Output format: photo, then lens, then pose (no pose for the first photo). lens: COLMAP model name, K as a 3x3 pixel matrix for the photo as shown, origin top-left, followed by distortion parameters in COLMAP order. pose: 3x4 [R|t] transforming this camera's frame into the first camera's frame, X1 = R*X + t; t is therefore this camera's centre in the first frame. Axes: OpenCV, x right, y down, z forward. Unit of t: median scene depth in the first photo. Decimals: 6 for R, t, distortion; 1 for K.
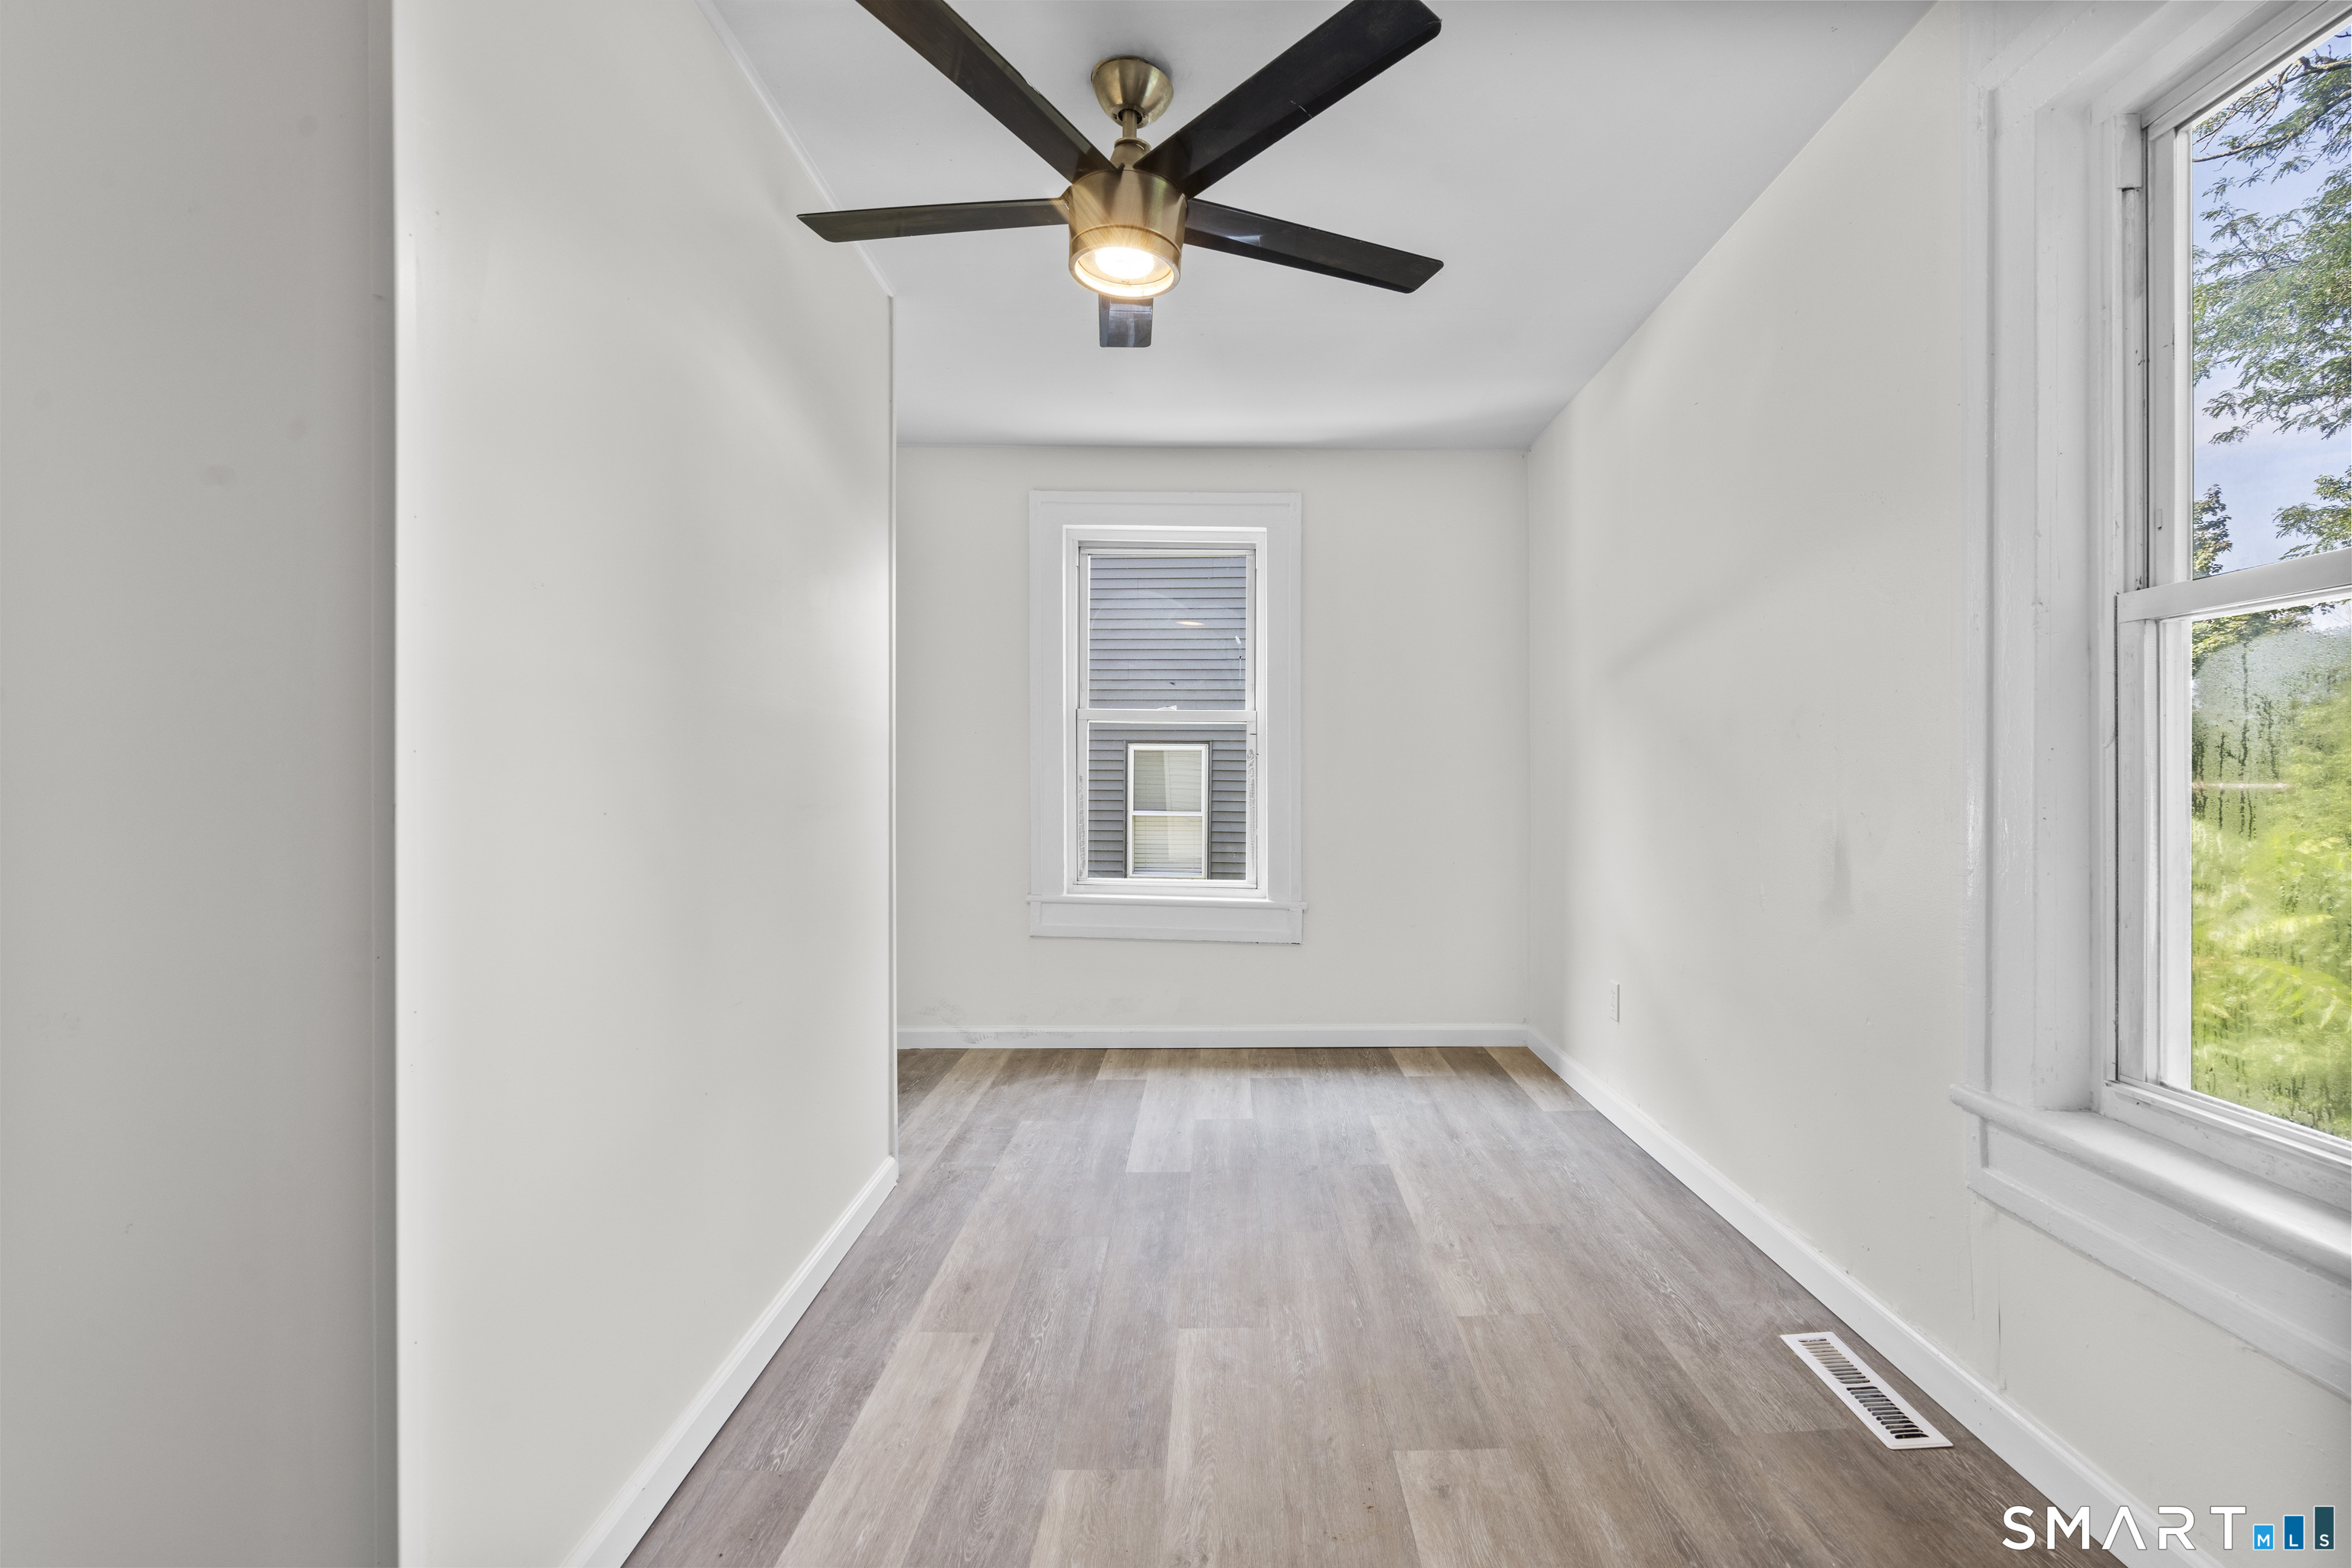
lens RADIAL K [[1062.8, 0, 1178.1], [0, 1062.8, 775.8], [0, 0, 1]] dist [-0.002551, 0.007899]
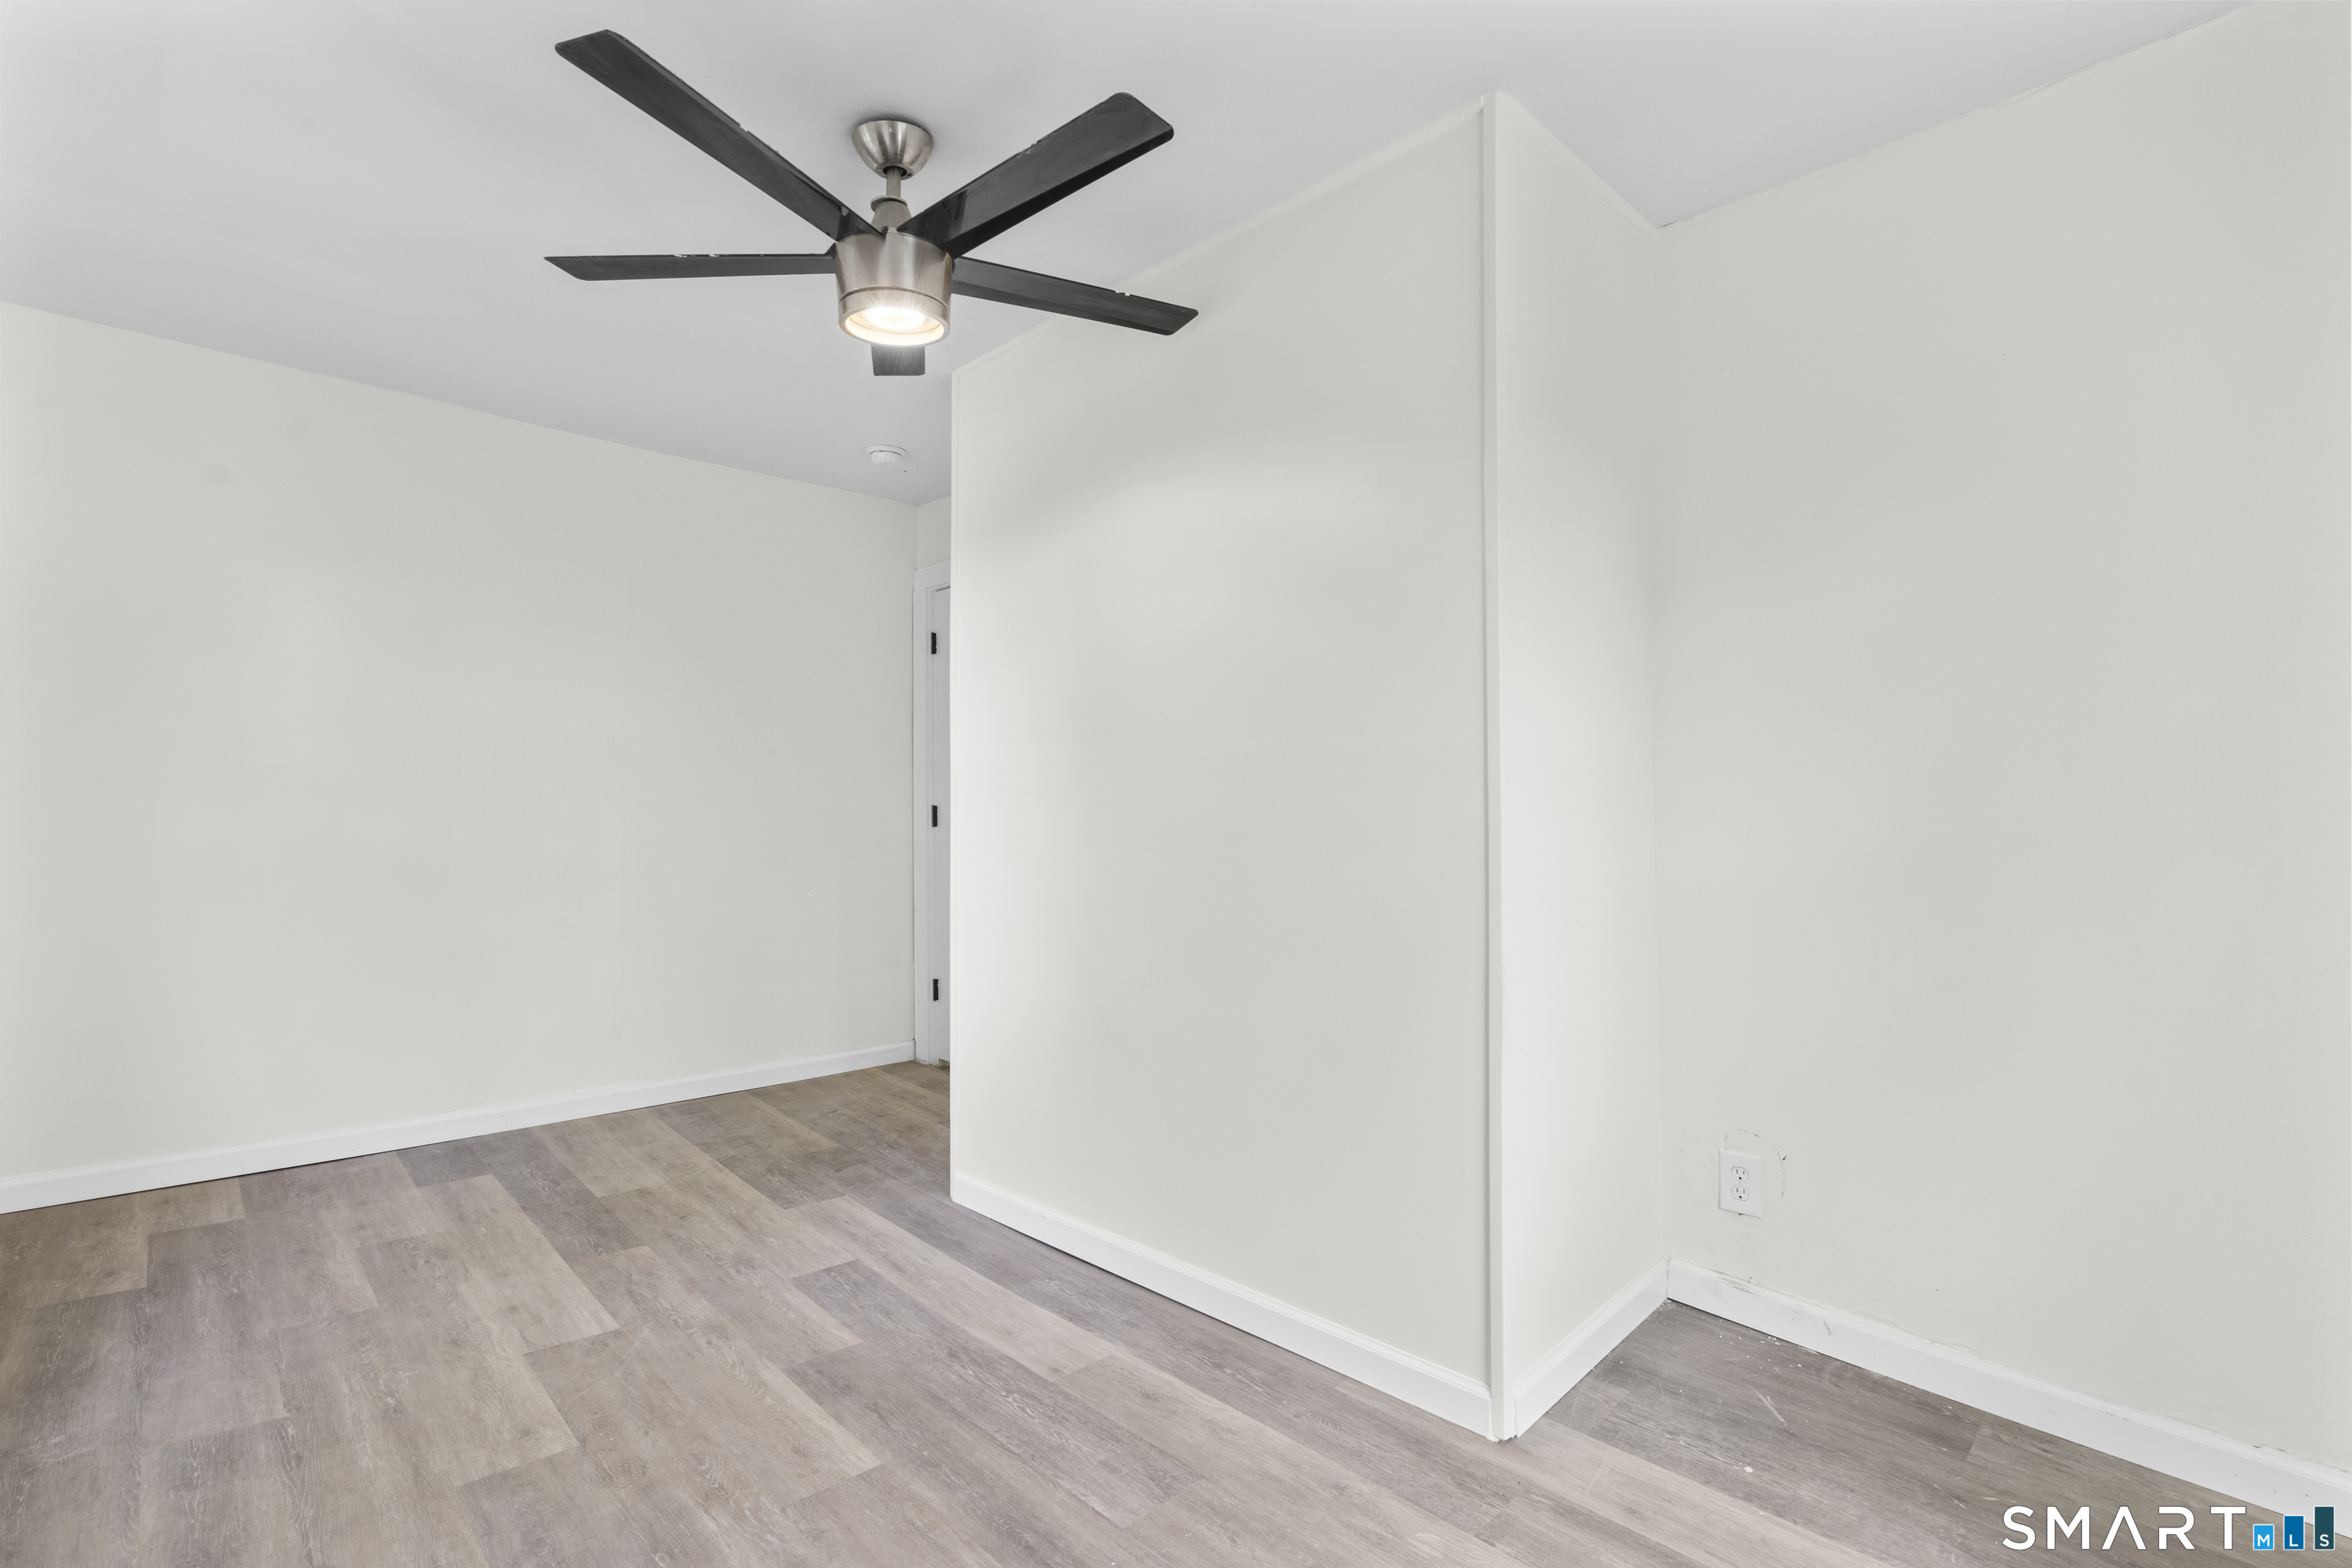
lens RADIAL K [[1073.9, 0, 1174.3], [0, 1073.9, 779.3], [0, 0, 1]] dist [0.000193, 0.000880]
pose [[-0.697339, -0.016204, -0.716559, 0.415622], [0.001497, 0.999709, -0.024064, -0.001941], [0.716740, -0.017853, -0.697112, 1.600226]]
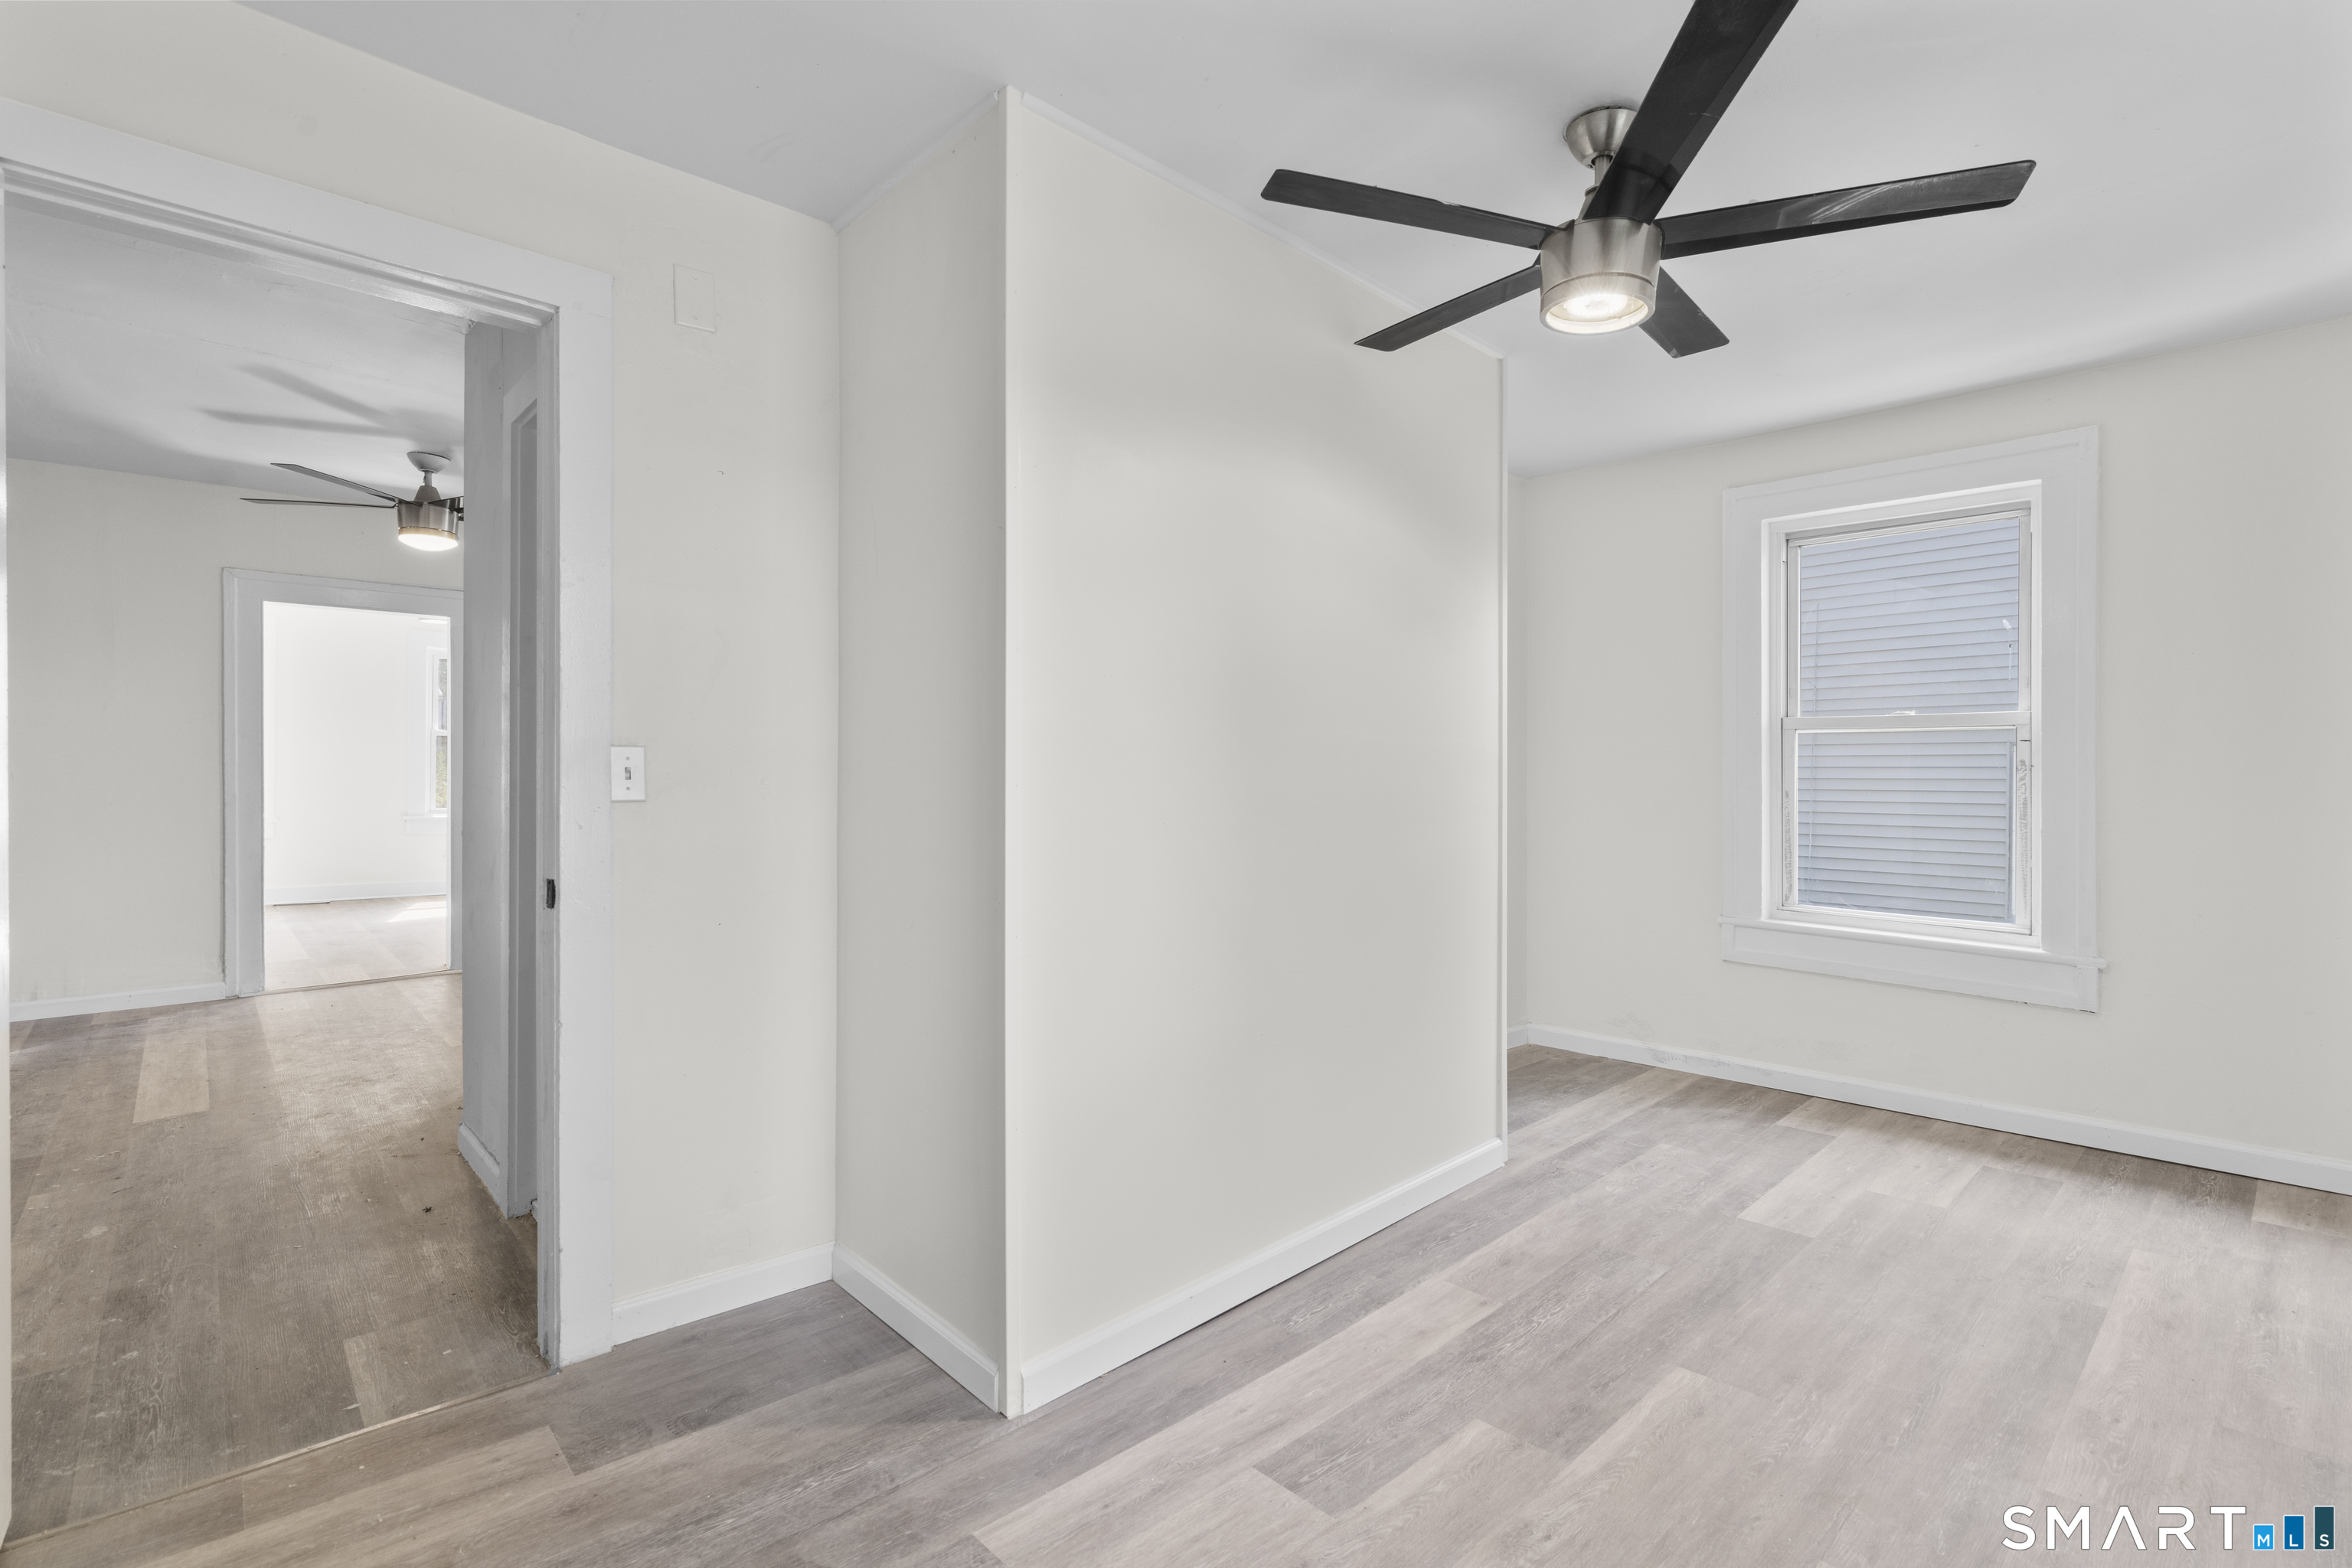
lens RADIAL K [[1059.4, 0, 1185.9], [0, 1059.4, 777.8], [0, 0, 1]] dist [-0.003364, 0.002710]
pose [[0.708221, -0.000060, -0.705990, 0.331637], [-0.001229, 0.999998, -0.001318, -0.017025], [0.705989, 0.001802, 0.708220, -0.008442]]
